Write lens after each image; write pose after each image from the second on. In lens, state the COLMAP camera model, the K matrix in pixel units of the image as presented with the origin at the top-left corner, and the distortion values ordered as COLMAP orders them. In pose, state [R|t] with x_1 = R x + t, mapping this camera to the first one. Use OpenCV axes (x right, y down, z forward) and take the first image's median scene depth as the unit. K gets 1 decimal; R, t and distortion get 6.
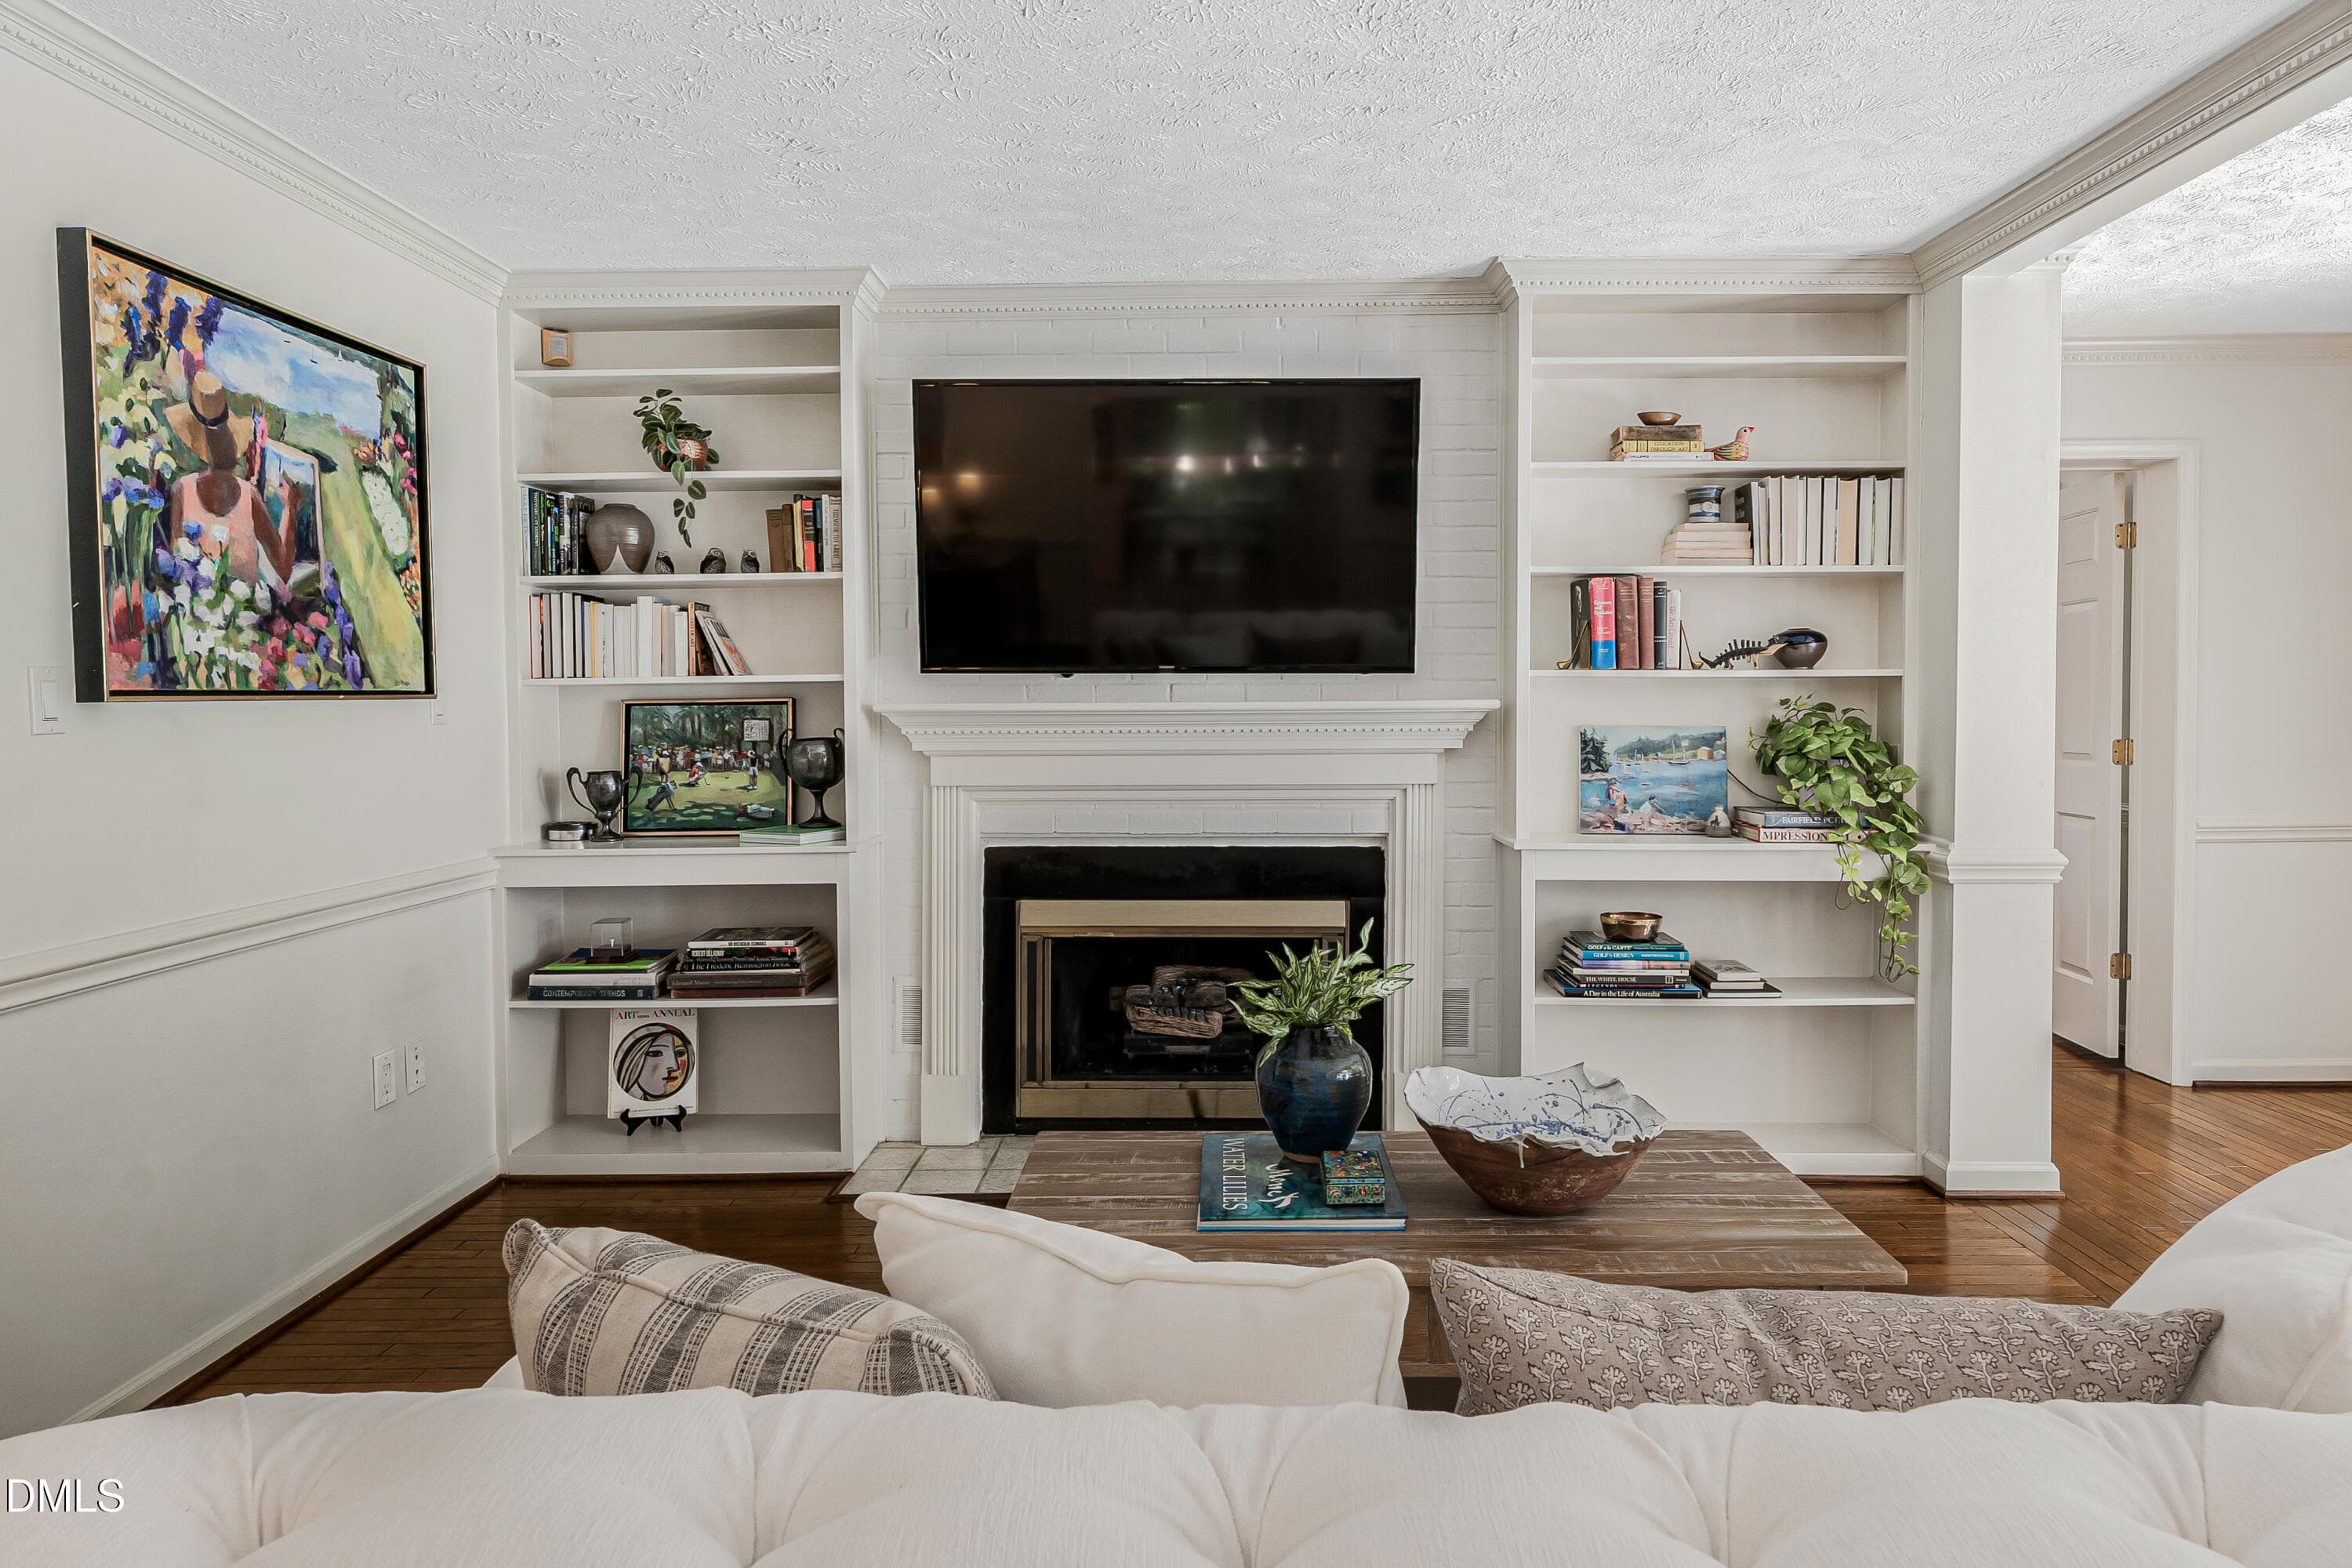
lens RADIAL K [[1478.4, 0, 1185.9], [0, 1478.4, 769.8], [0, 0, 1]] dist [-0.003079, 0.000061]
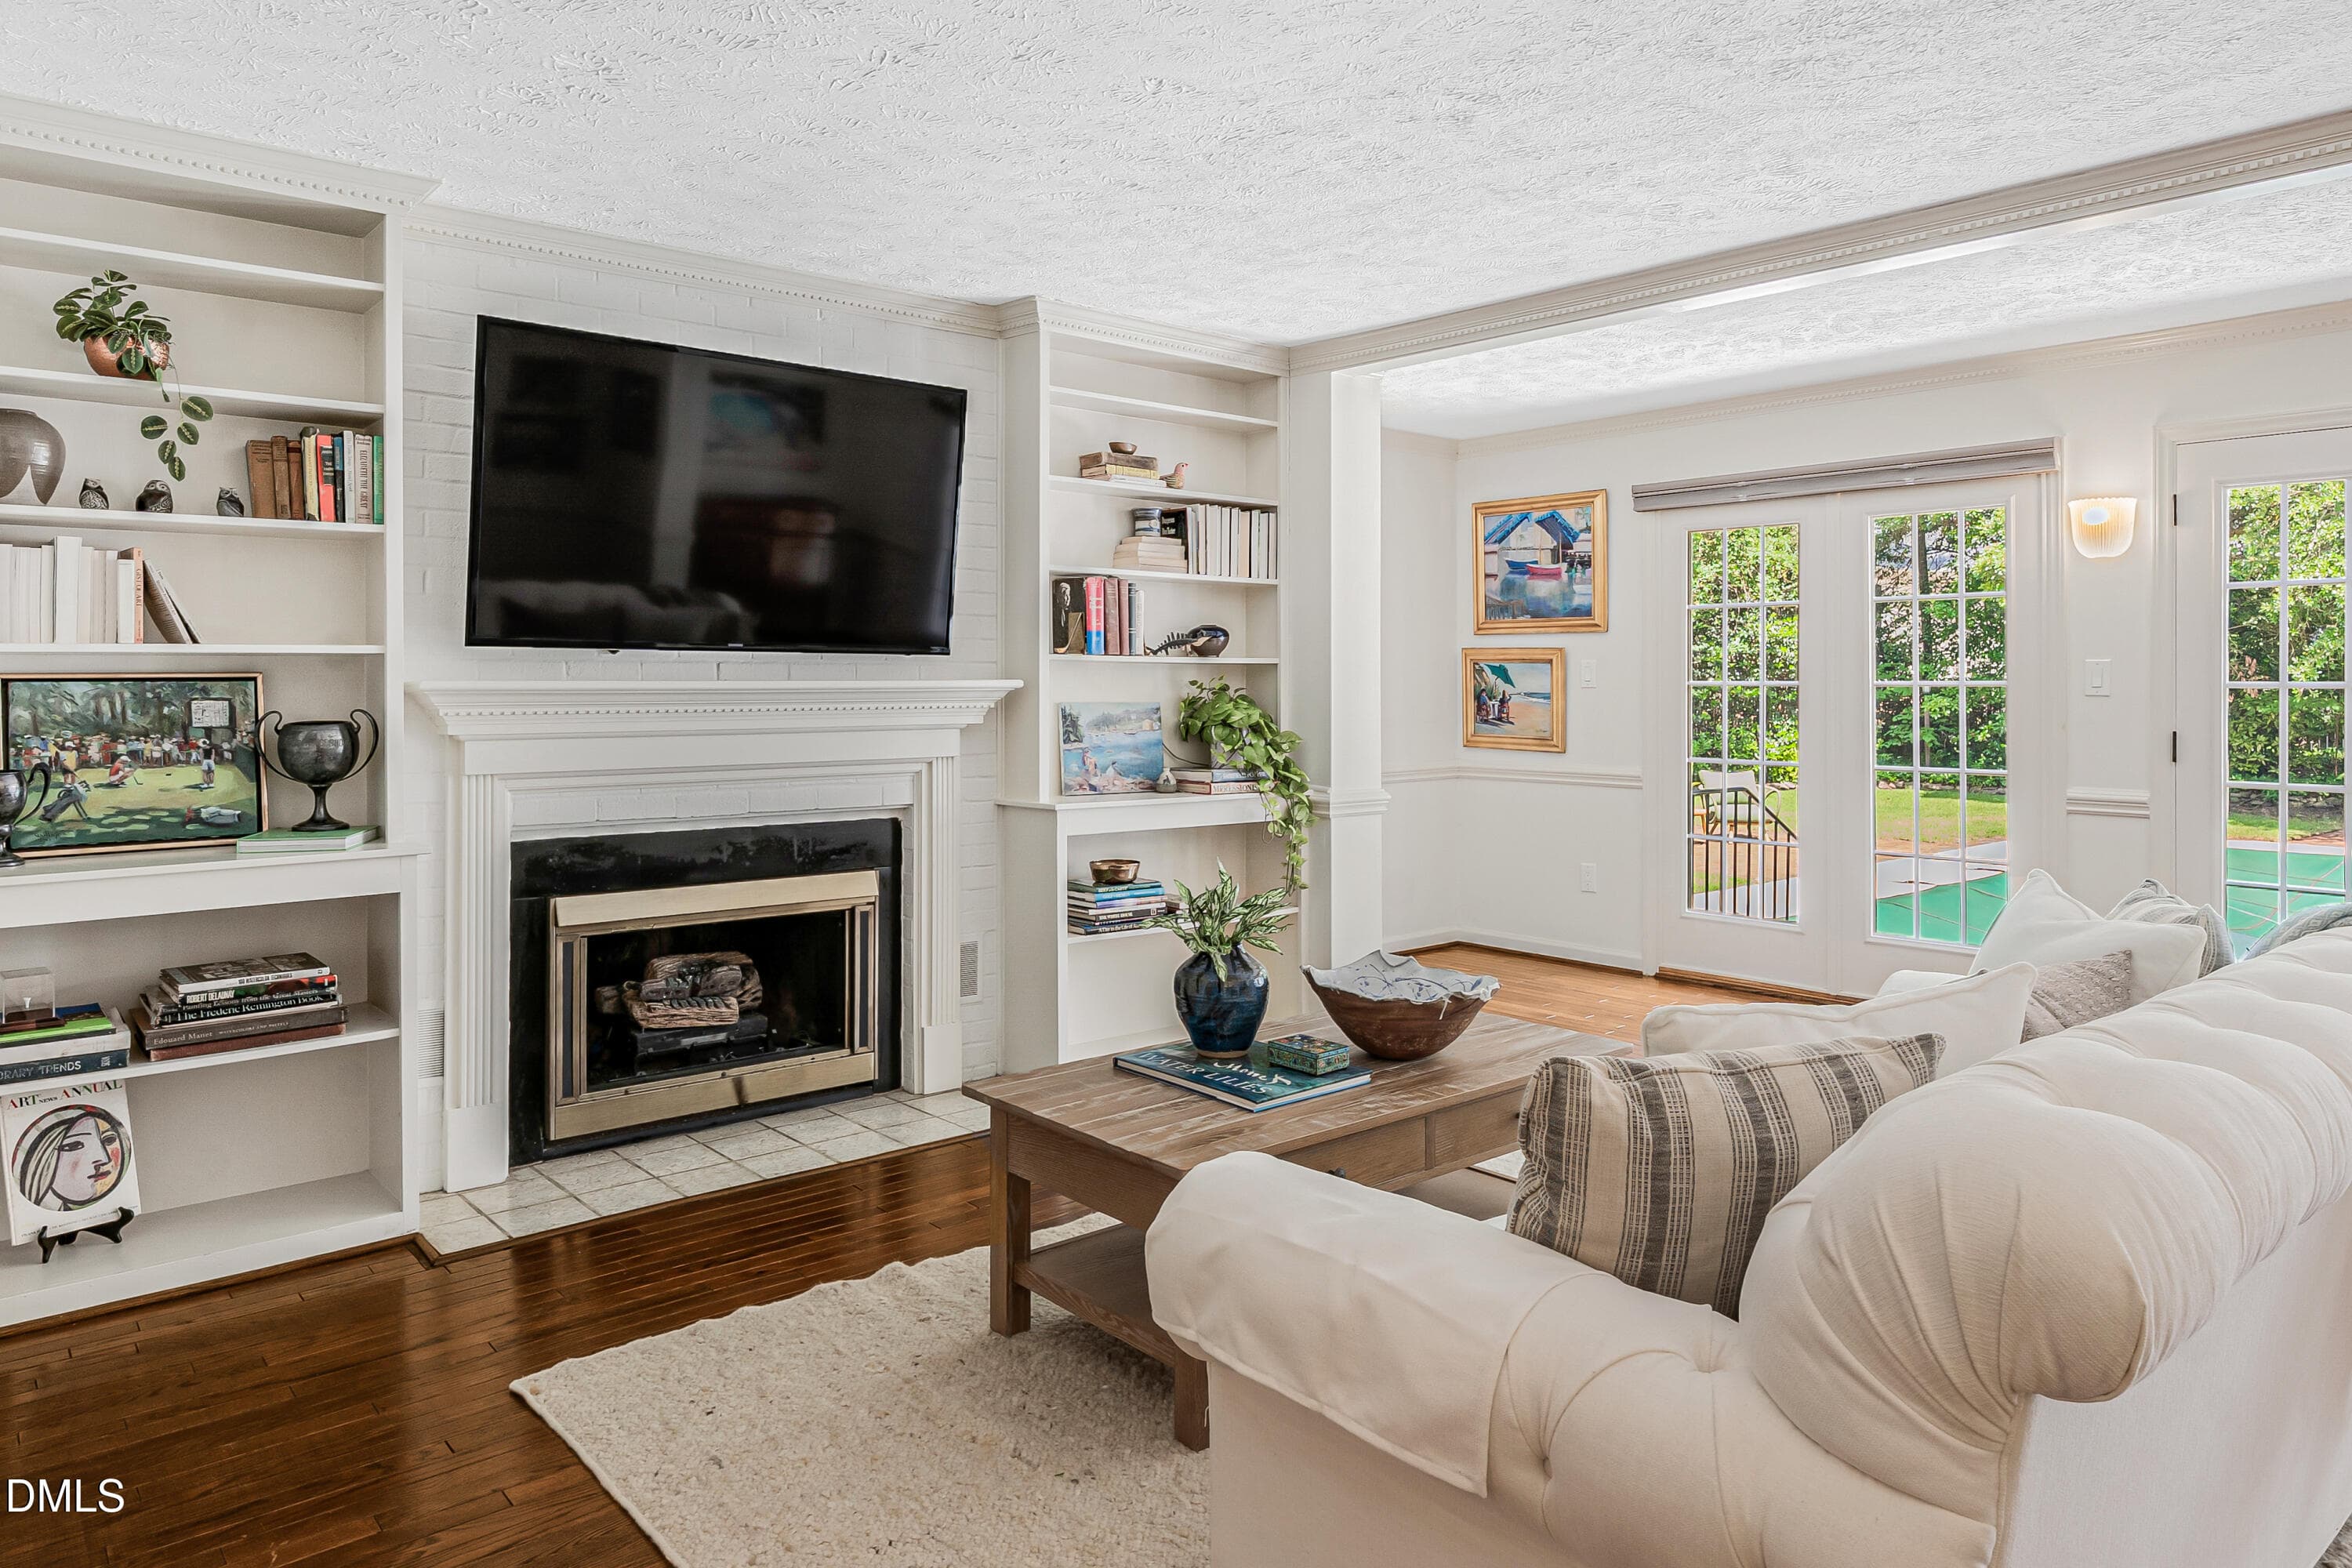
lens RADIAL K [[1522.9, 0, 1177.9], [0, 1522.9, 704.1], [0, 0, 1]] dist [-0.003085, -0.000790]
pose [[0.747527, -0.005093, 0.664212, -0.475427], [0.026529, 0.999402, -0.022194, 0.000248], [-0.663702, 0.034211, 0.747215, 0.048128]]
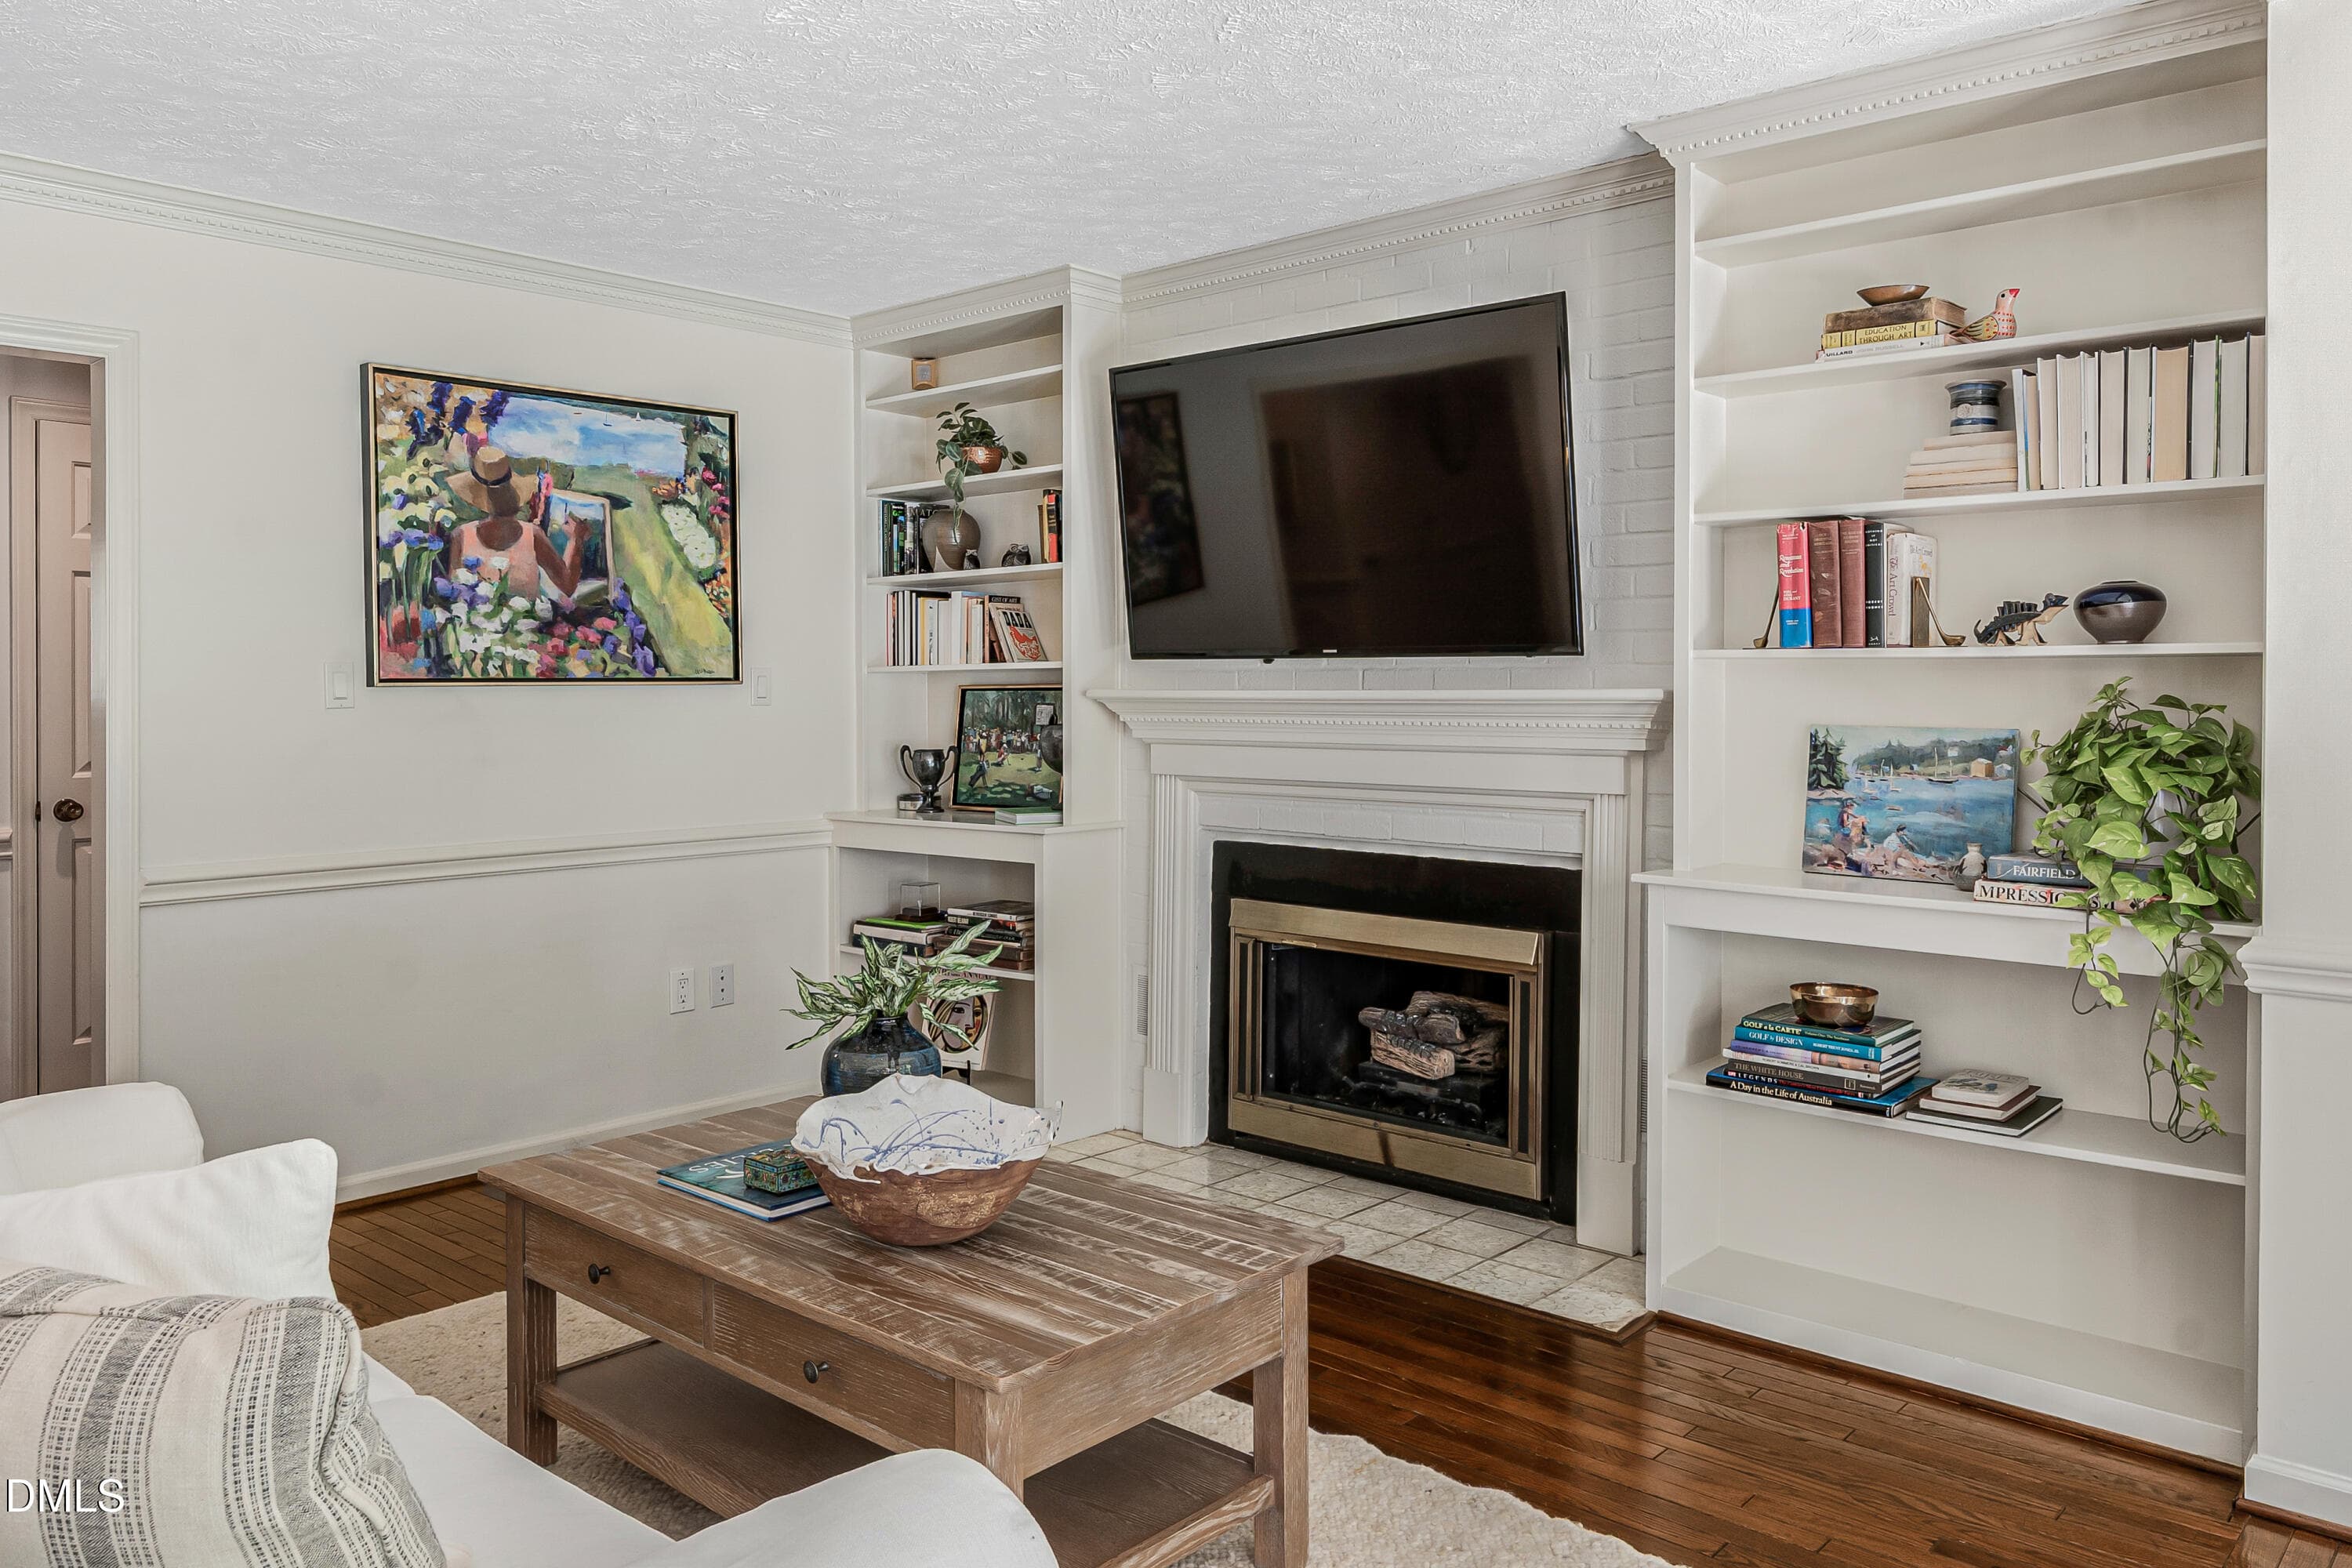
lens RADIAL K [[1672.2, 0, 1166.9], [0, 1672.2, 720.7], [0, 0, 1]] dist [-0.000810, 0.001921]
pose [[0.757324, 0.016816, -0.652823, 0.587769], [-0.032986, 0.999377, -0.012523, -0.011171], [0.652206, 0.031018, 0.757407, 0.169324]]
